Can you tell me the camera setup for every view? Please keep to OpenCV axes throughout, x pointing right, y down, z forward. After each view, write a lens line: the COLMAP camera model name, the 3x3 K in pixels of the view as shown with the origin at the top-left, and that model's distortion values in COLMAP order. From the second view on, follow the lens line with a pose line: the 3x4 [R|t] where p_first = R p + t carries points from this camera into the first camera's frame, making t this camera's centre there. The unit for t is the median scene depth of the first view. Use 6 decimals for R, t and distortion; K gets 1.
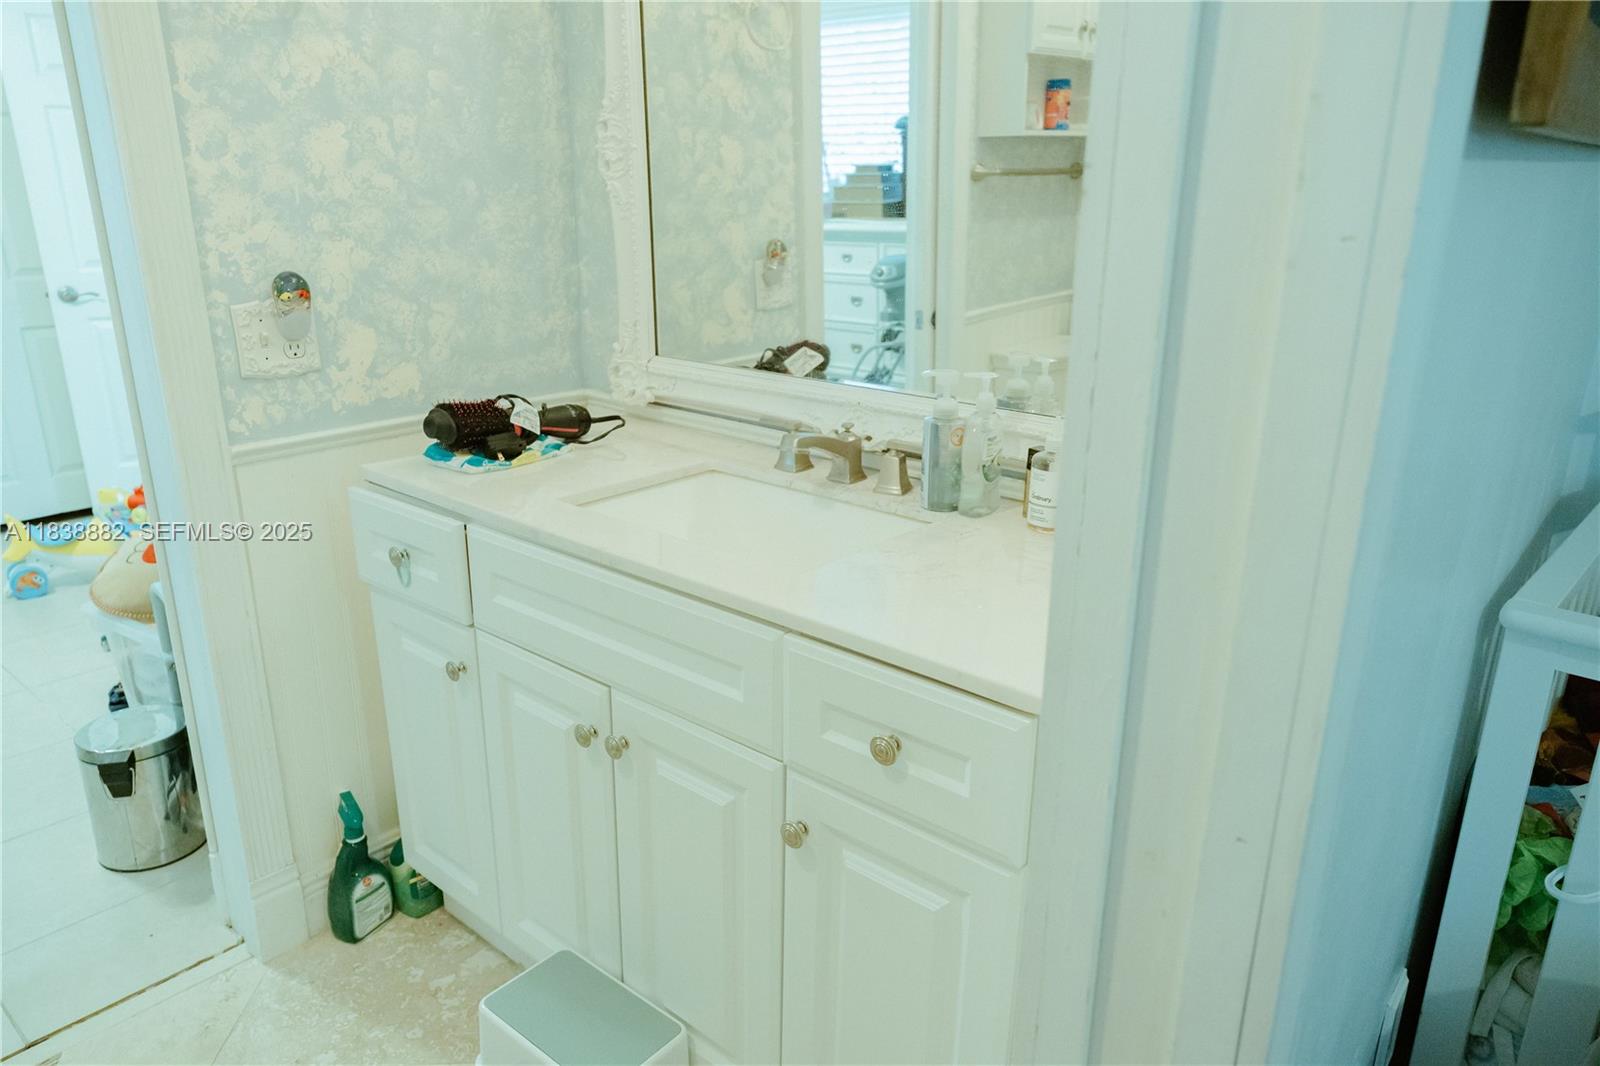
lens RADIAL K [[1095.6, 0, 799.9], [0, 1095.6, 539.2], [0, 0, 1]] dist [0.003914, -0.000251]
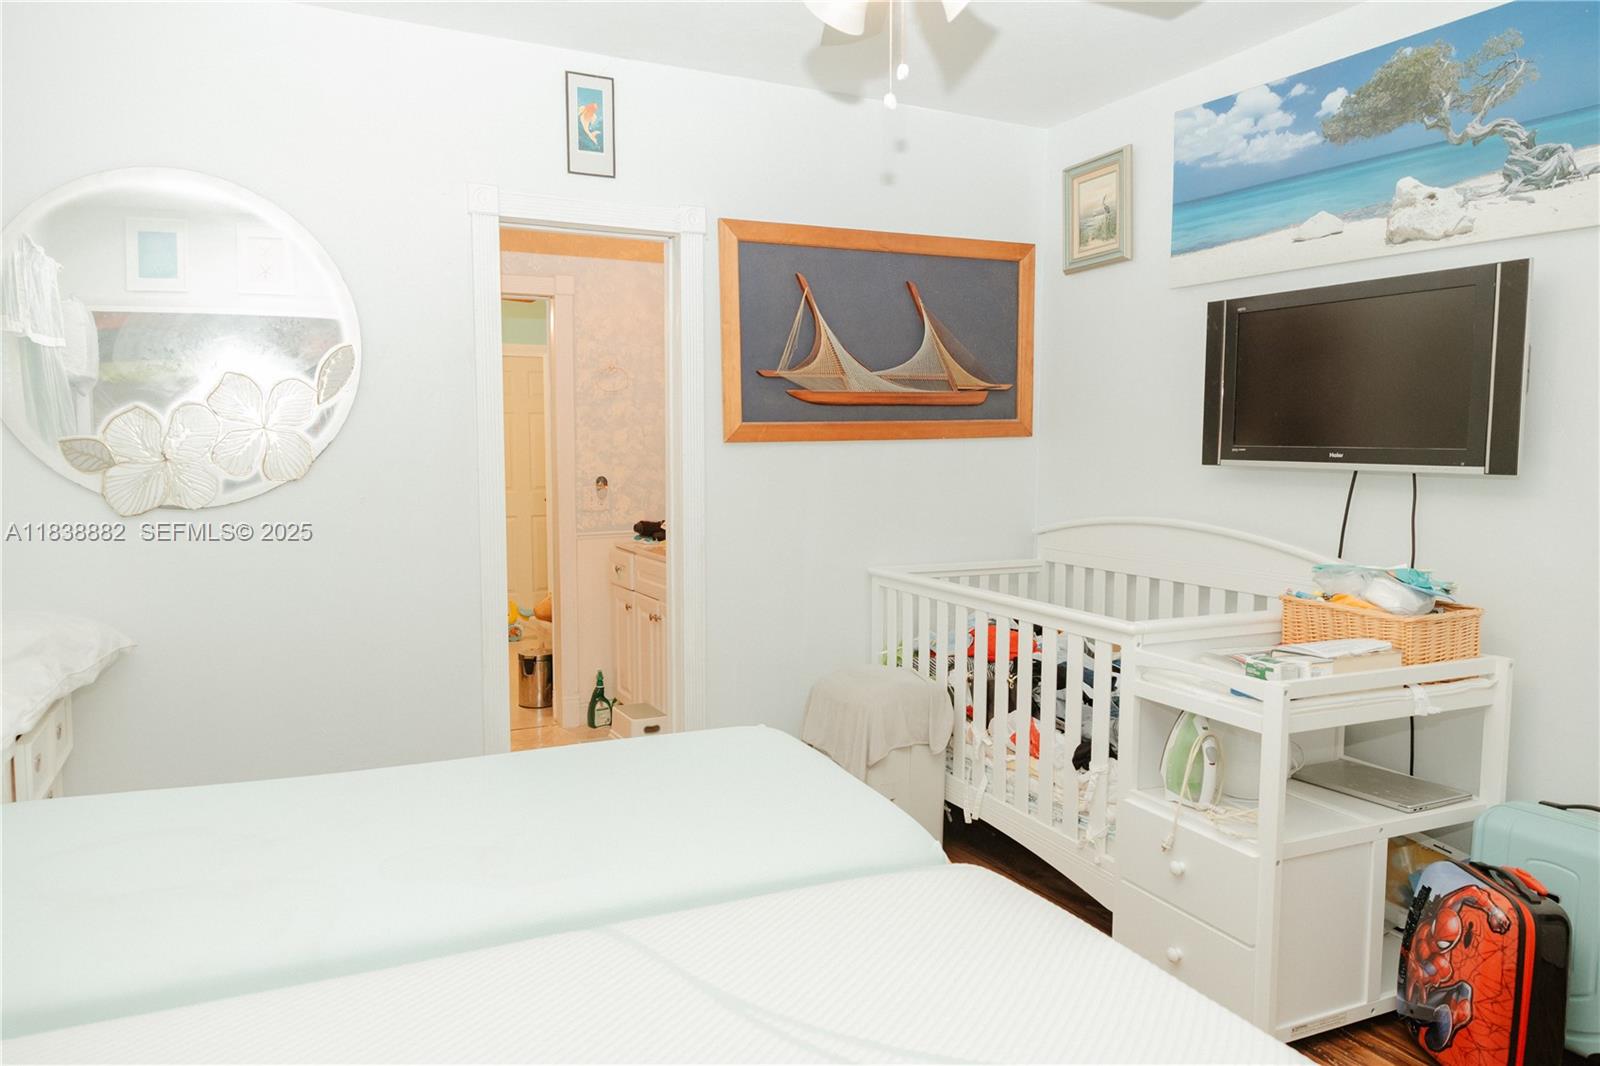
lens RADIAL K [[1095.6, 0, 798.2], [0, 1095.6, 532.1], [0, 0, 1]] dist [0.003914, -0.000251]
pose [[0.927471, 0.028608, -0.372800, 1.051103], [-0.111763, 0.972695, -0.203407, 0.413708], [0.356802, 0.230319, 0.905343, -1.353641]]
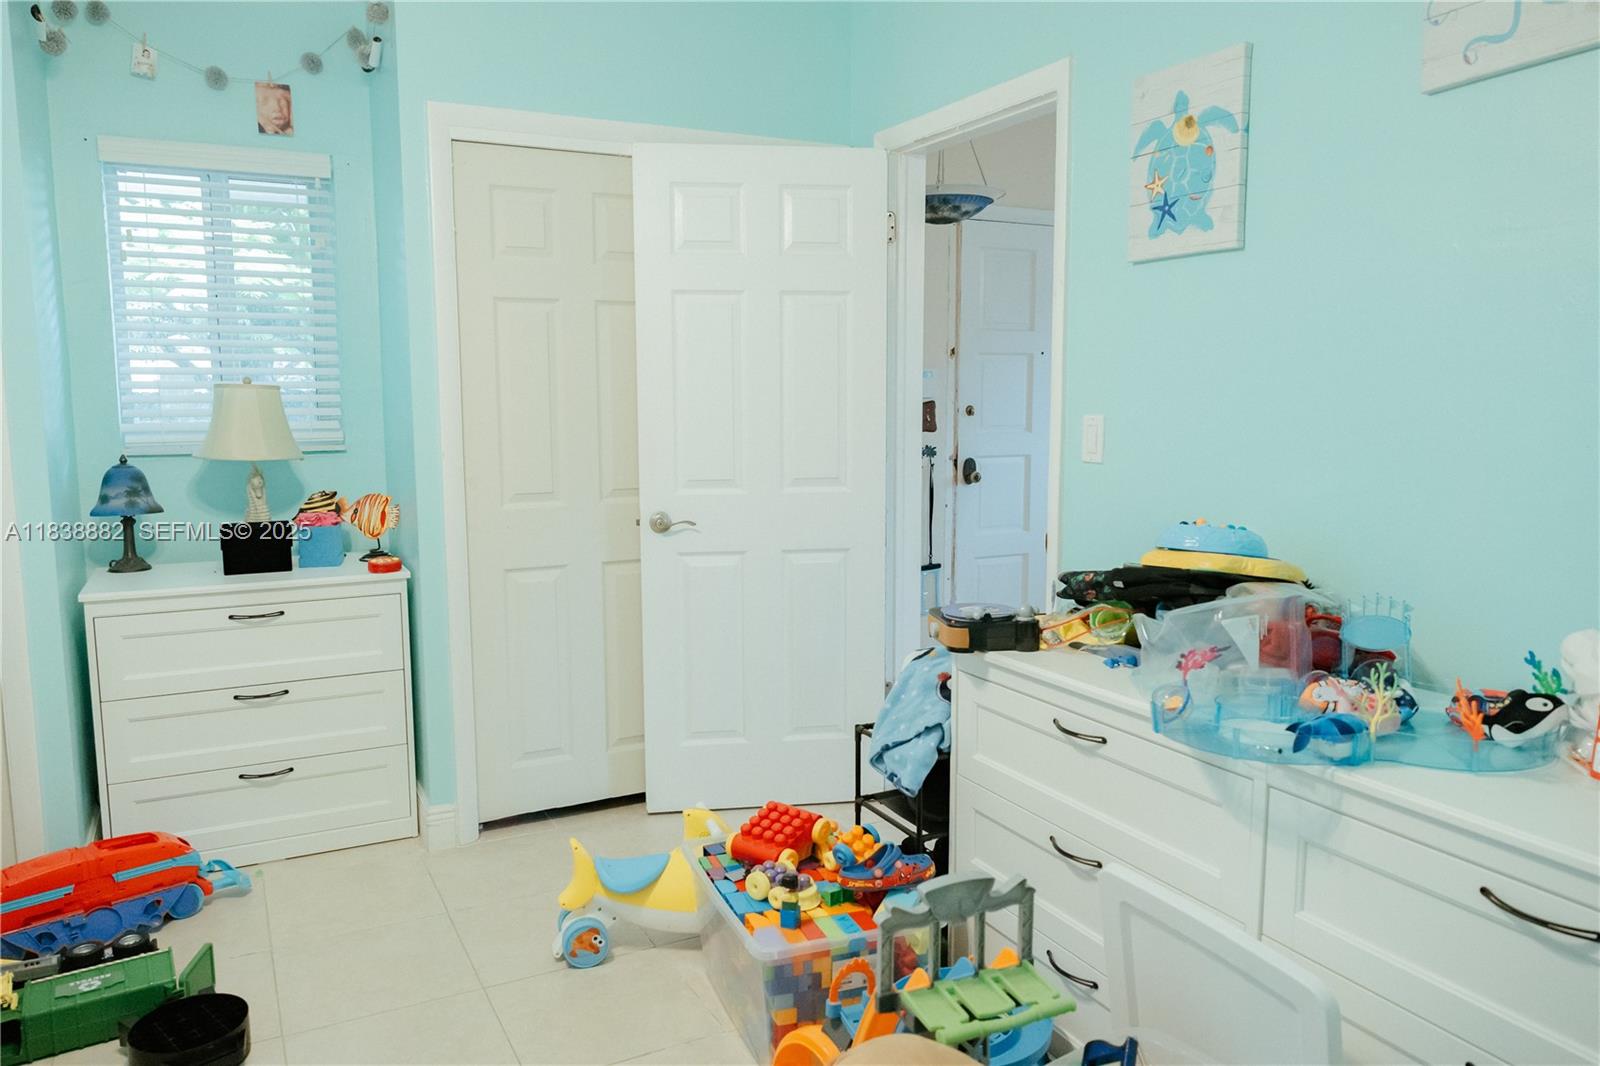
lens RADIAL K [[1095.6, 0, 799.8], [0, 1095.6, 531.8], [0, 0, 1]] dist [0.003914, -0.000251]
pose [[0.934336, 0.040117, -0.354129, -0.678026], [-0.102477, 0.981923, -0.159141, -0.232696], [0.341343, 0.184981, 0.921557, 0.719490]]
